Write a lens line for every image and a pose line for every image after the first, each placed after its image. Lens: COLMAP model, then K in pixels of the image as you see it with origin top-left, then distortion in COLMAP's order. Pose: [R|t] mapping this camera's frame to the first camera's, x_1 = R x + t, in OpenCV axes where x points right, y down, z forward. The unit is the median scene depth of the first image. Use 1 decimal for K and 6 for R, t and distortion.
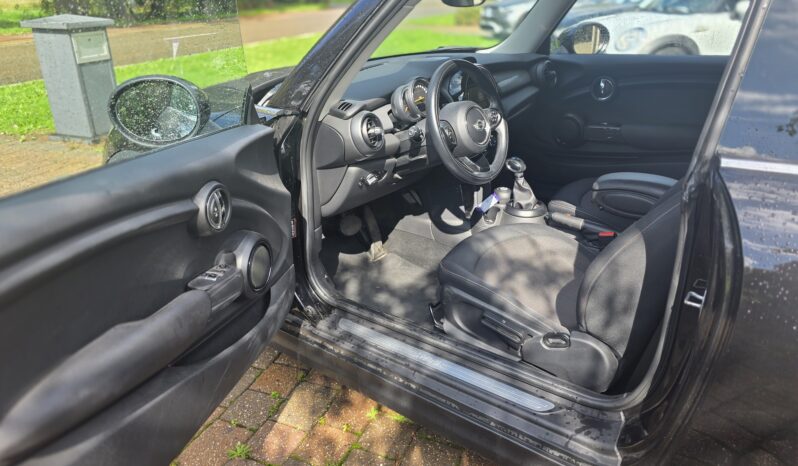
lens RADIAL K [[575.5, 0, 398.3], [0, 575.5, 231.8], [0, 0, 1]] dist [-0.004752, -0.001507]
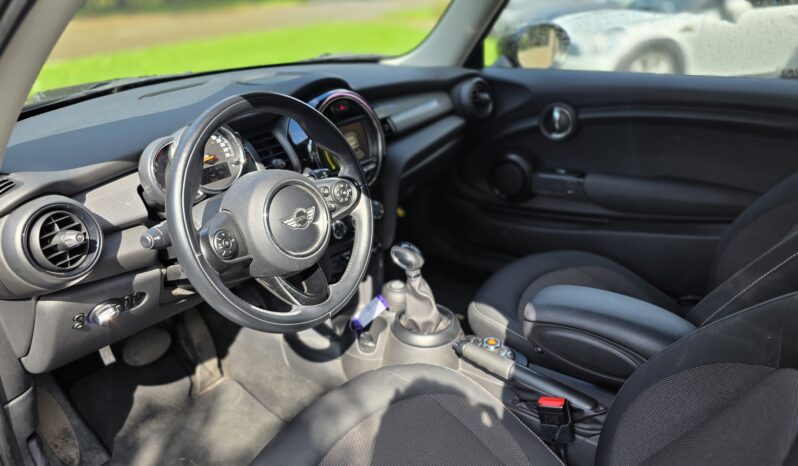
lens RADIAL K [[586.1, 0, 418.0], [0, 586.1, 211.3], [0, 0, 1]] dist [0.038748, -0.001193]
pose [[0.998111, -0.001298, 0.061427, 0.174366], [0.003165, 0.999536, -0.030306, -0.142504], [-0.061359, 0.030443, 0.997651, 0.376033]]
